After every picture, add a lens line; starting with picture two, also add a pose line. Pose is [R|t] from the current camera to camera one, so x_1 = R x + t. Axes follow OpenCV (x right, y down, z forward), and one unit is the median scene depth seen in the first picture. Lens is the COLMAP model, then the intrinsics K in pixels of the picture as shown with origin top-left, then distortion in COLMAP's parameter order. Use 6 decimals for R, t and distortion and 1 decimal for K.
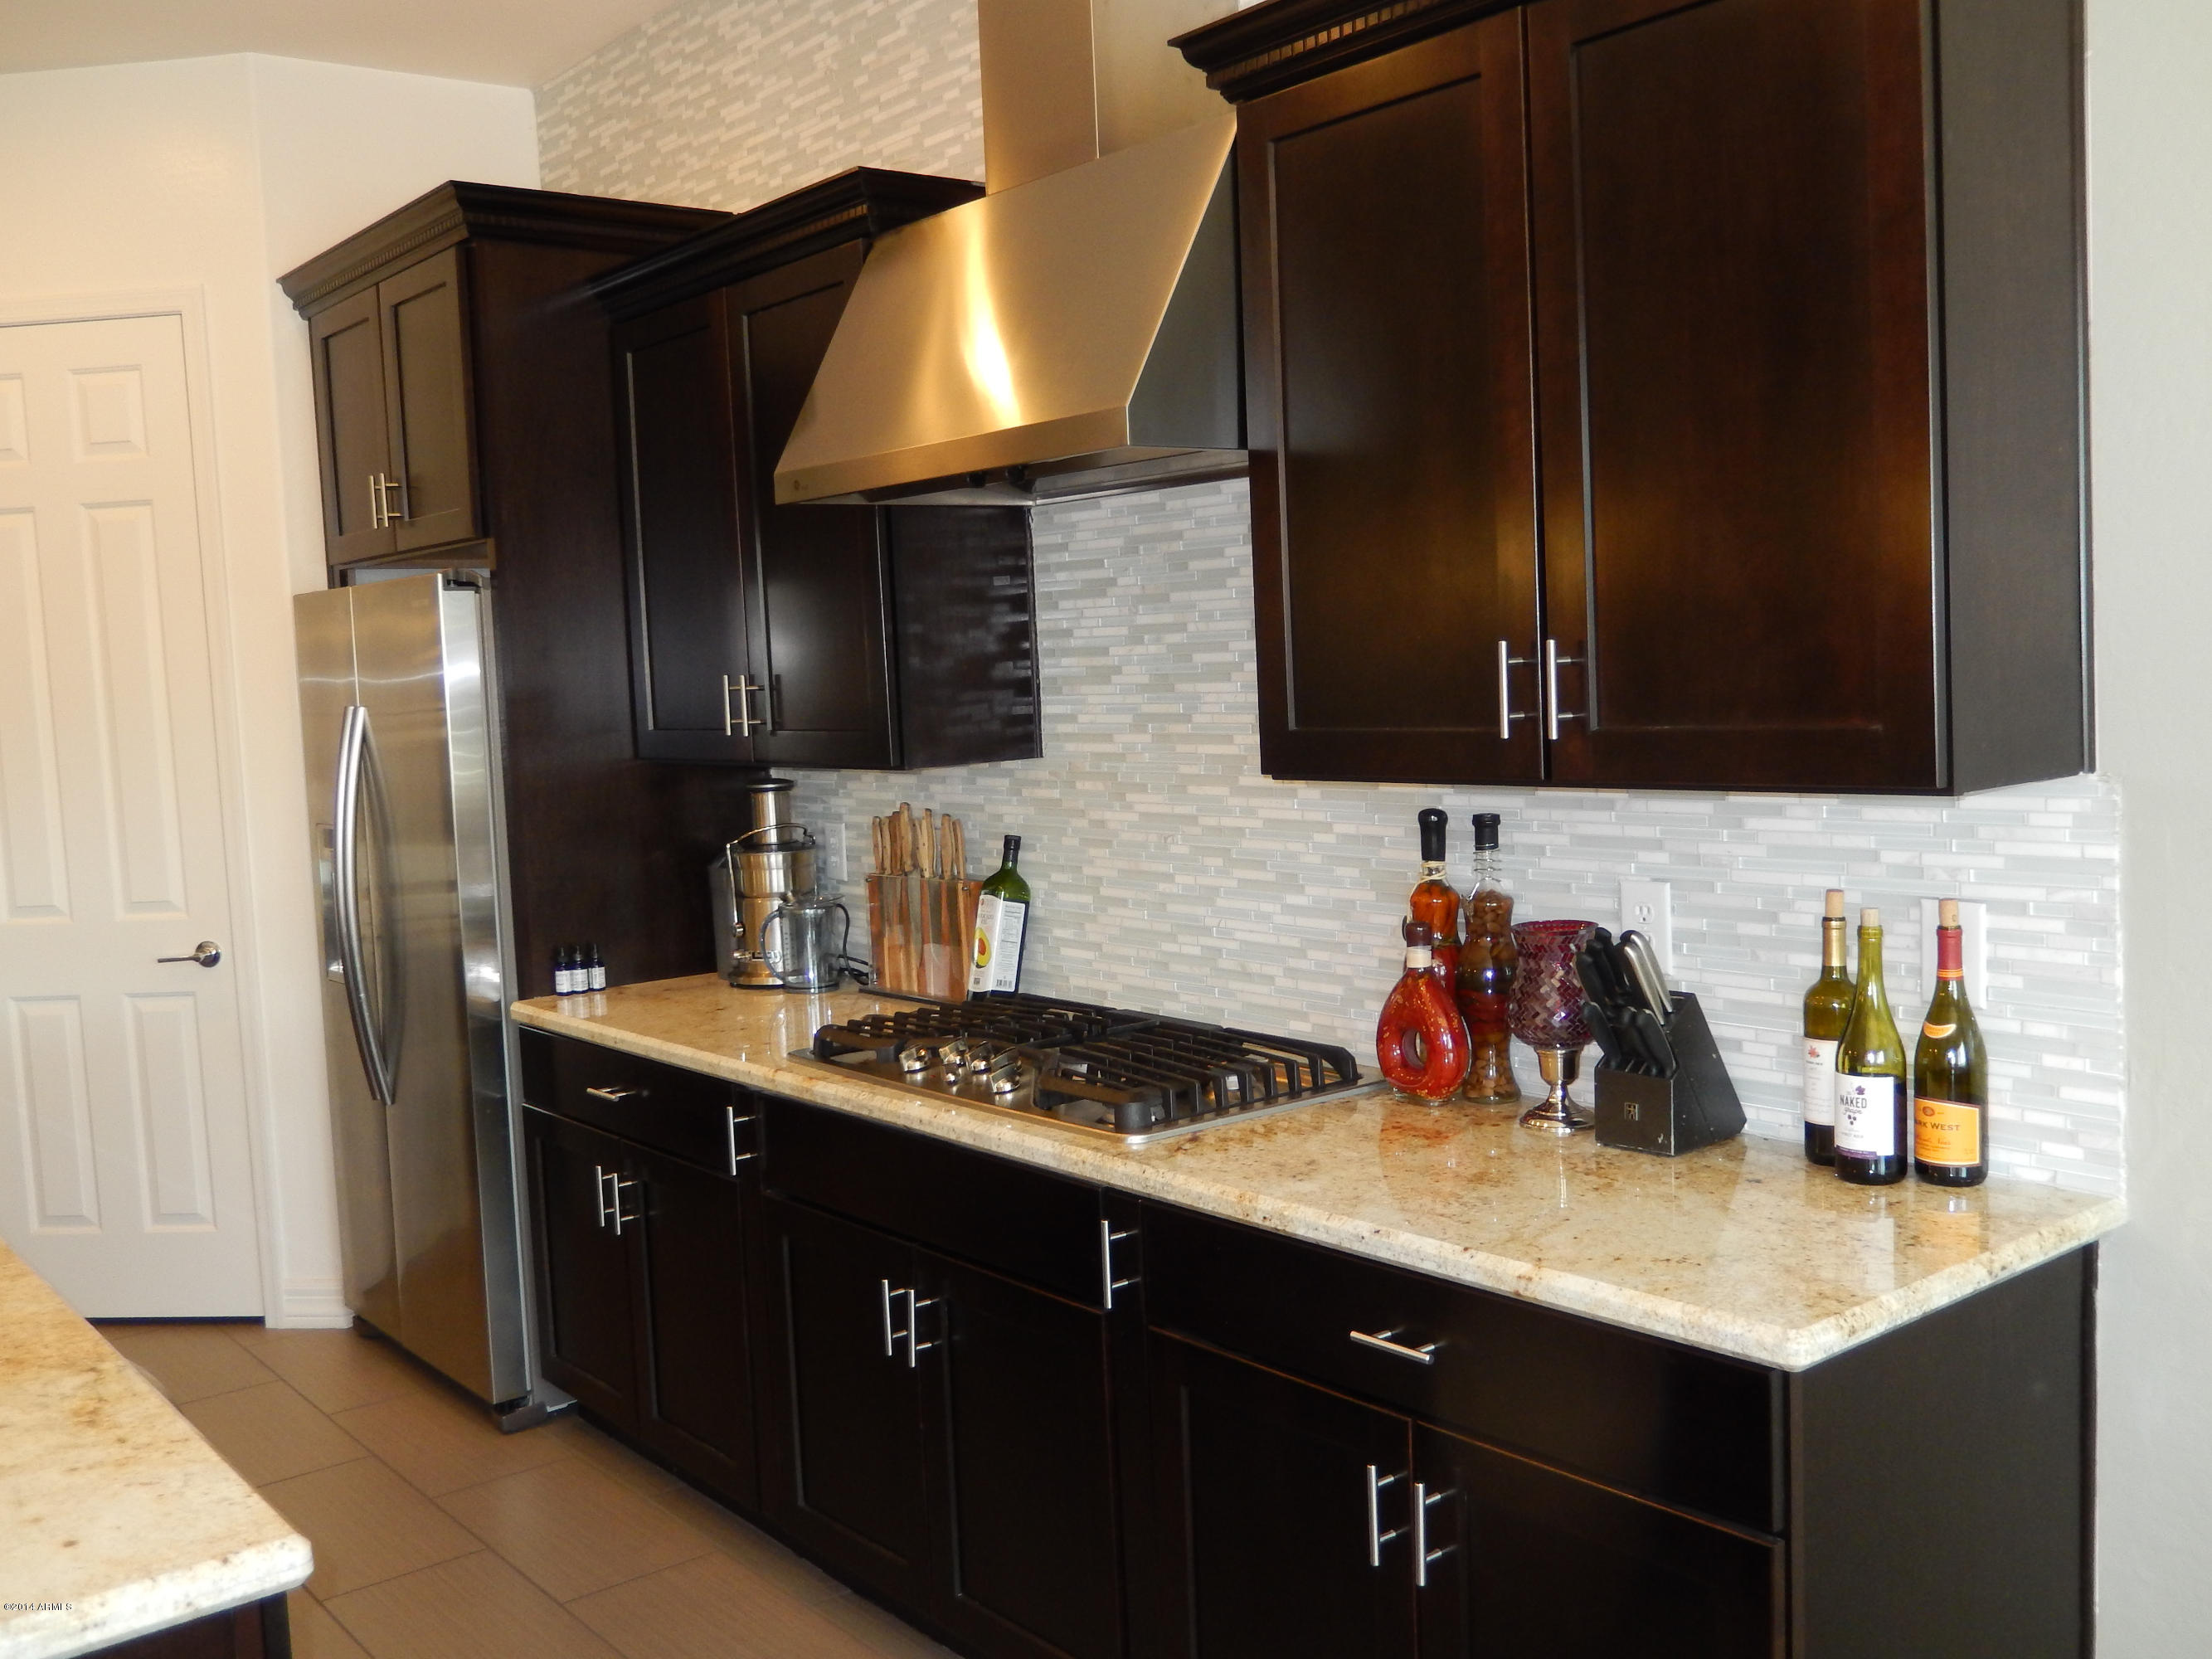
lens RADIAL K [[2023.7, 0, 1112.2], [0, 2023.7, 830.7], [0, 0, 1]] dist [-0.025052, 0.000000]
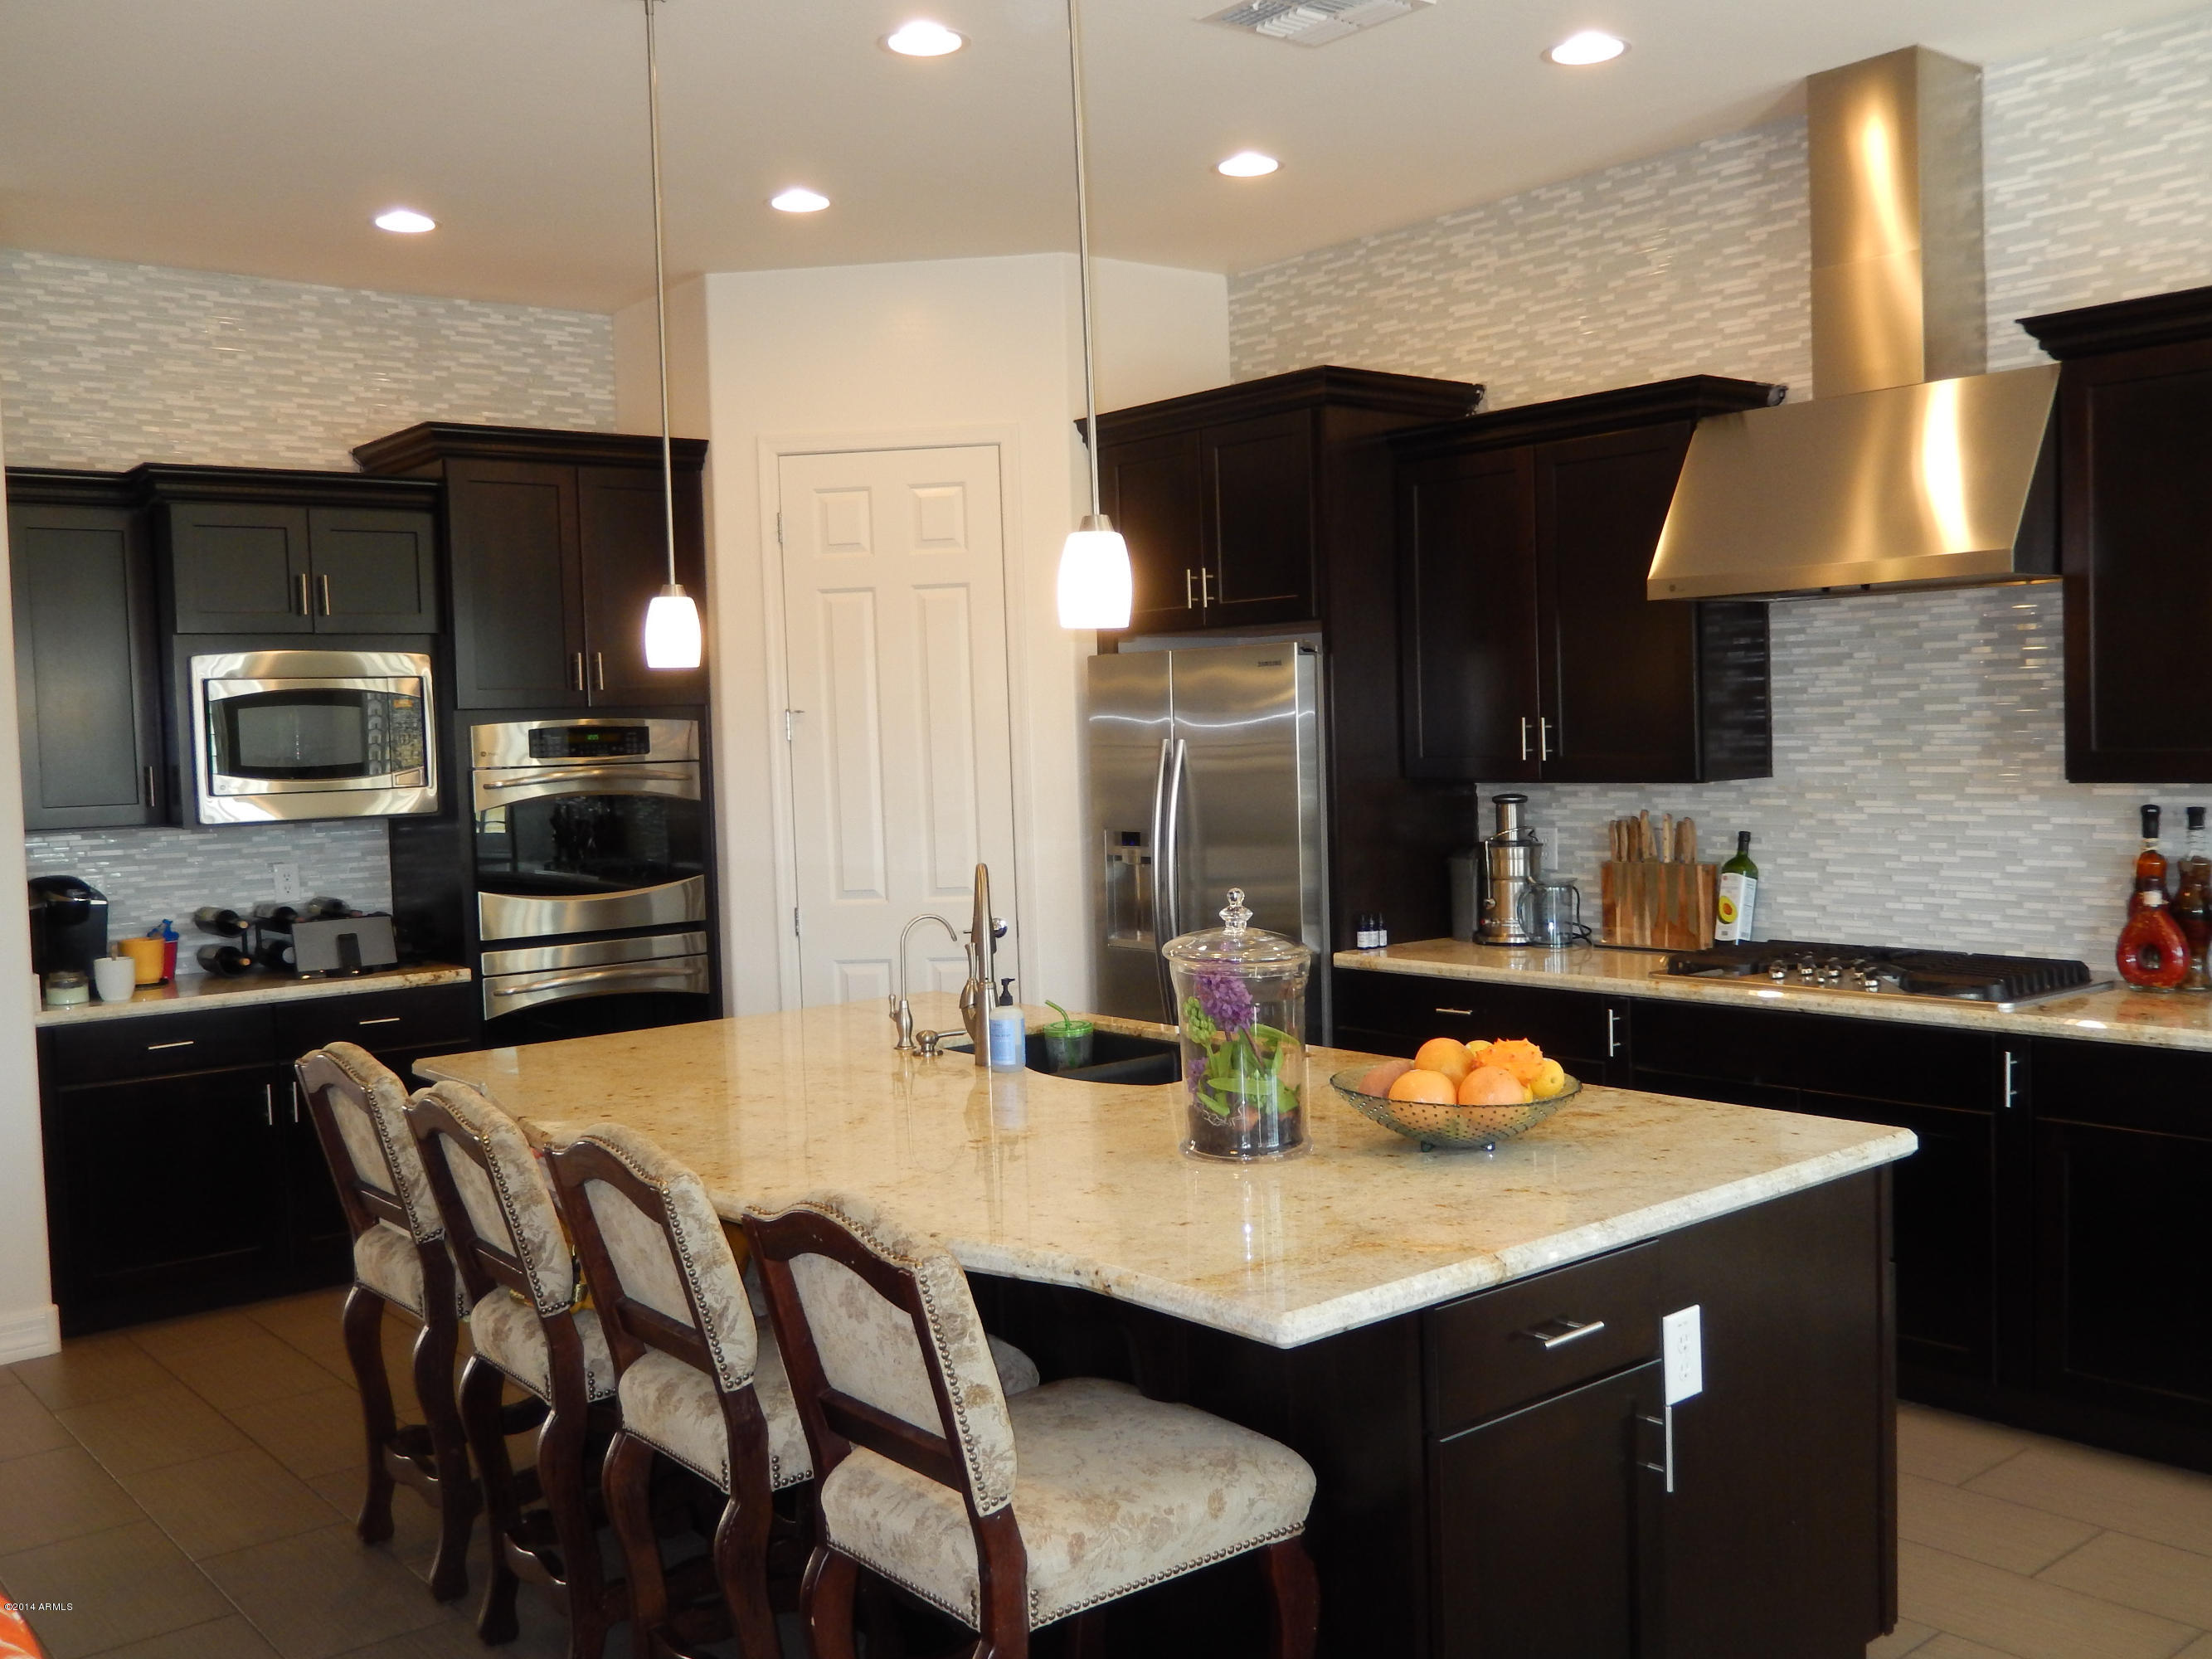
lens RADIAL K [[2023.7, 0, 1097.8], [0, 2023.7, 830.2], [0, 0, 1]] dist [-0.025052, 0.000000]
pose [[0.999944, 0.010604, -0.000204, -0.510243], [-0.010605, 0.999399, -0.033017, 0.053752], [-0.000146, 0.033018, 0.999455, -0.425967]]
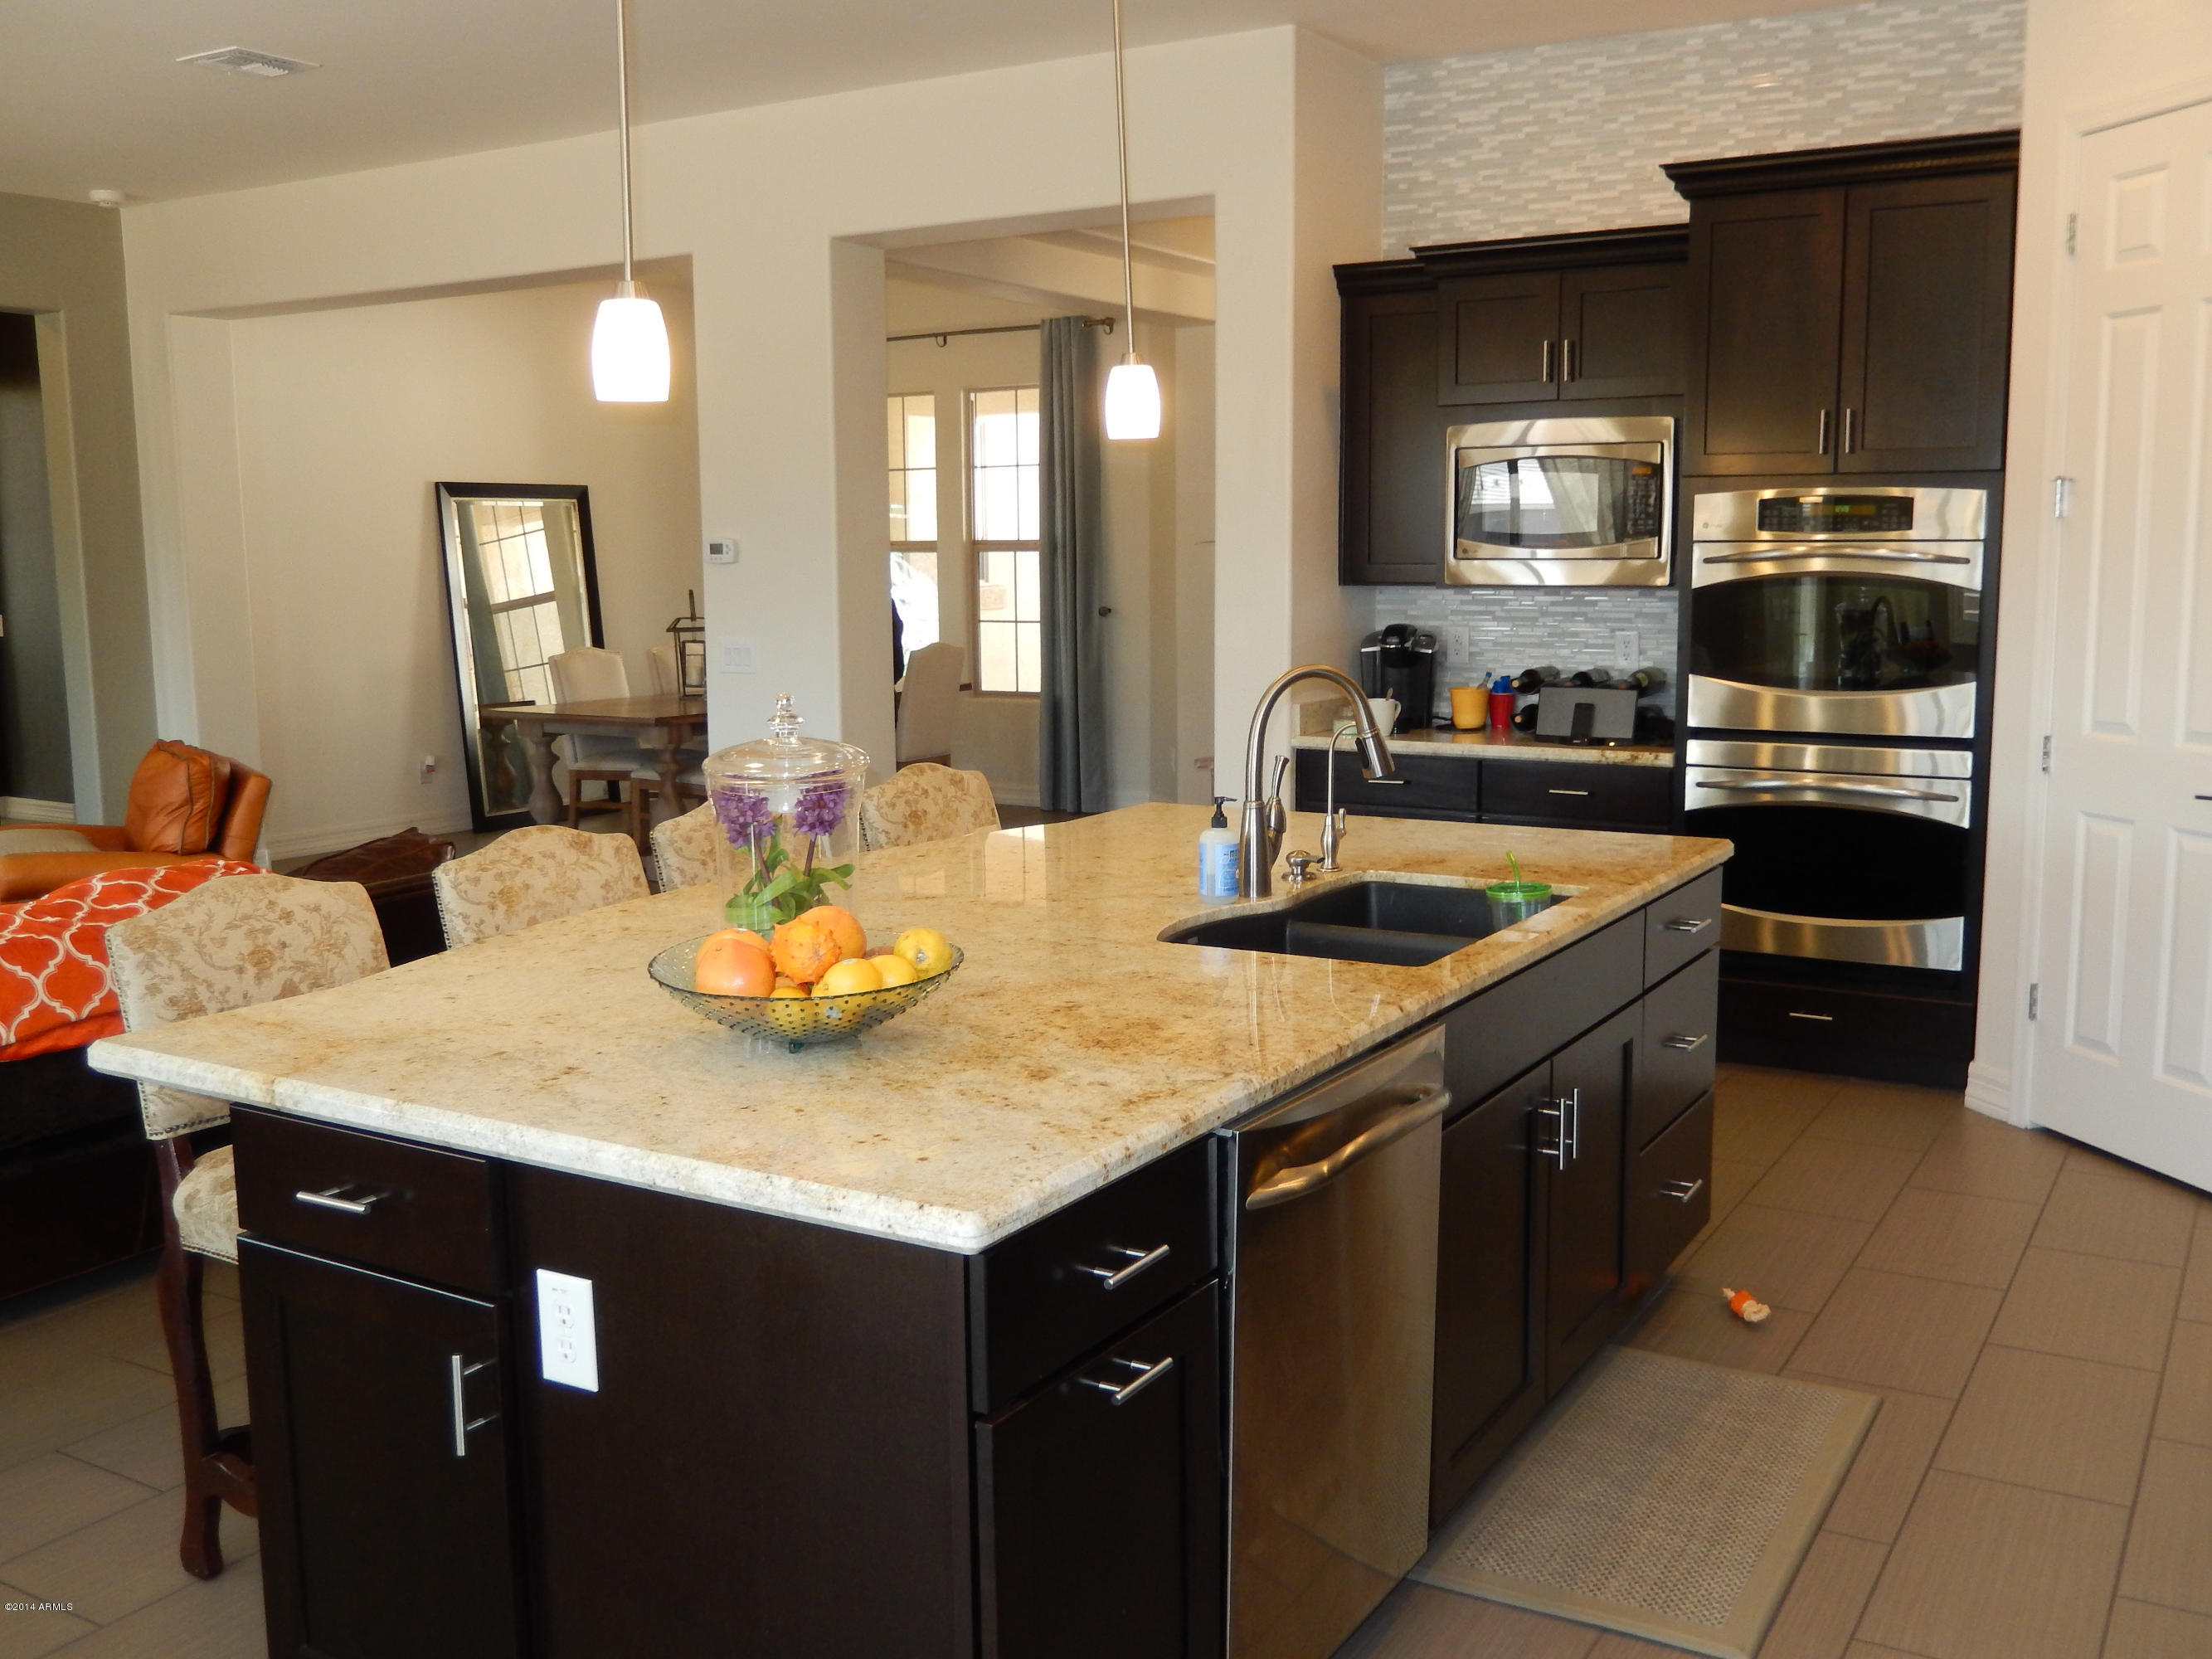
lens RADIAL K [[2023.7, 0, 1103.6], [0, 2023.7, 827.3], [0, 0, 1]] dist [-0.025052, 0.000000]
pose [[0.333649, 0.170417, -0.927166, 0.286365], [-0.084402, 0.984975, 0.150670, -0.024336], [0.938912, 0.027984, 0.343019, 0.276669]]
